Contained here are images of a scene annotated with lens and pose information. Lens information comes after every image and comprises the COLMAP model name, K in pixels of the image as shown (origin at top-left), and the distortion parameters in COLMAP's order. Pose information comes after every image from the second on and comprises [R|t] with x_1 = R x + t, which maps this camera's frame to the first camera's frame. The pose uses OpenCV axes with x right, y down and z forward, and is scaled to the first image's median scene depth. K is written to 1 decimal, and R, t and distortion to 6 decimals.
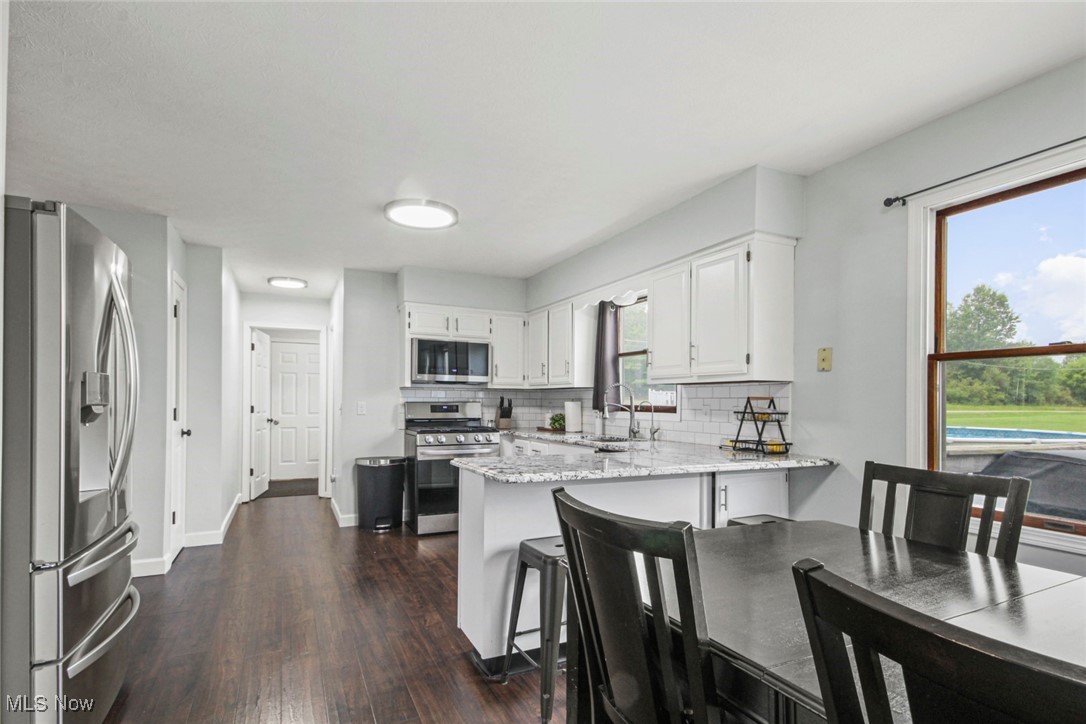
lens RADIAL K [[531.0, 0, 544.8], [0, 531.0, 399.0], [0, 0, 1]] dist [0.032738, 0.000208]
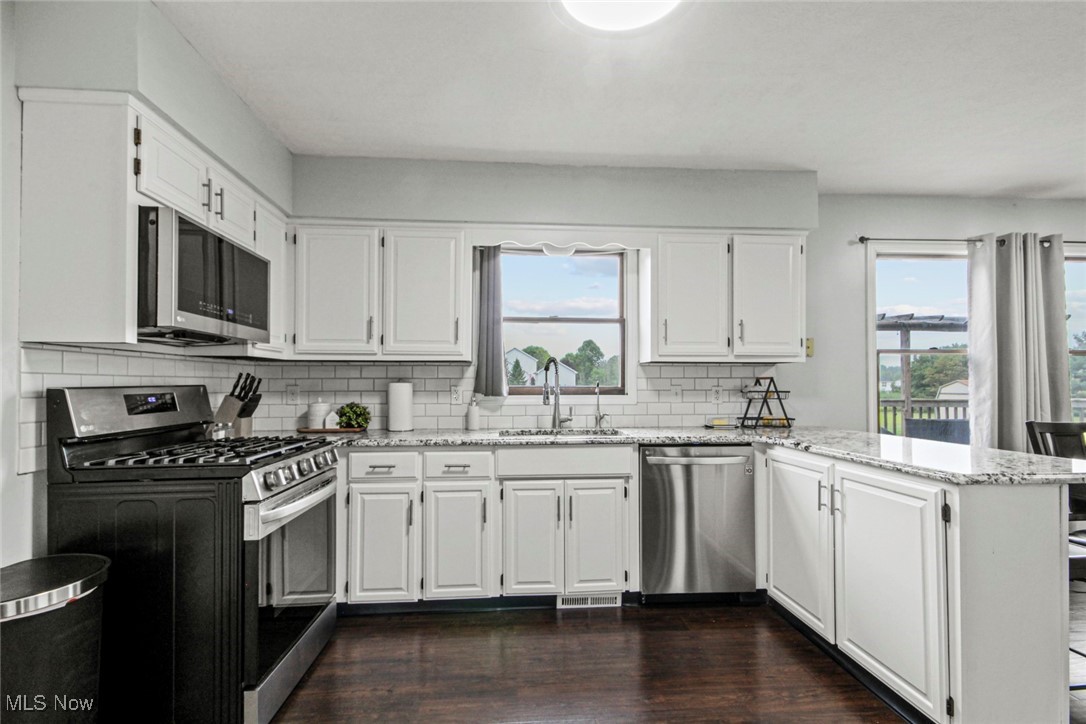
lens RADIAL K [[519.0, 0, 541.7], [0, 519.0, 371.6], [0, 0, 1]] dist [0.003247, 0.000640]
pose [[0.369759, 0.012721, 0.929041, -0.462104], [-0.000727, 0.999910, -0.013402, -0.000372], [-0.929127, 0.004280, 0.369735, 0.616780]]
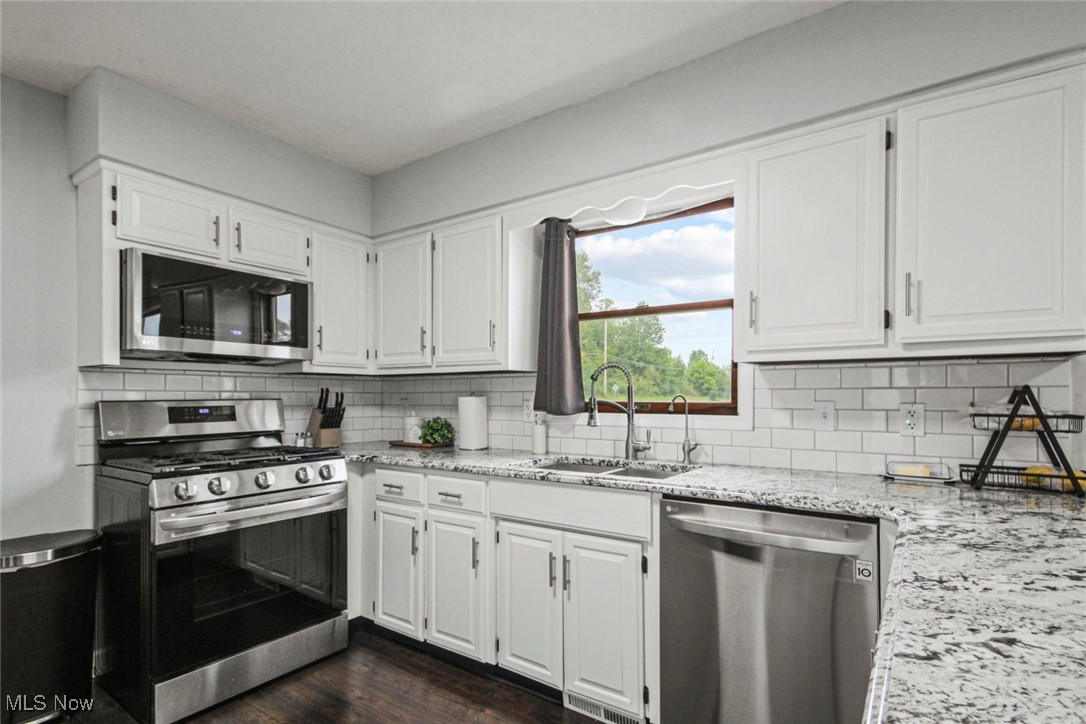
lens RADIAL K [[536.6, 0, 542.5], [0, 536.6, 391.3], [0, 0, 1]] dist [0.024440, 0.000486]
pose [[0.872509, -0.003712, 0.488584, -0.168073], [0.005381, 0.999983, -0.002012, 0.000521], [-0.488569, 0.004384, 0.872514, 0.452923]]
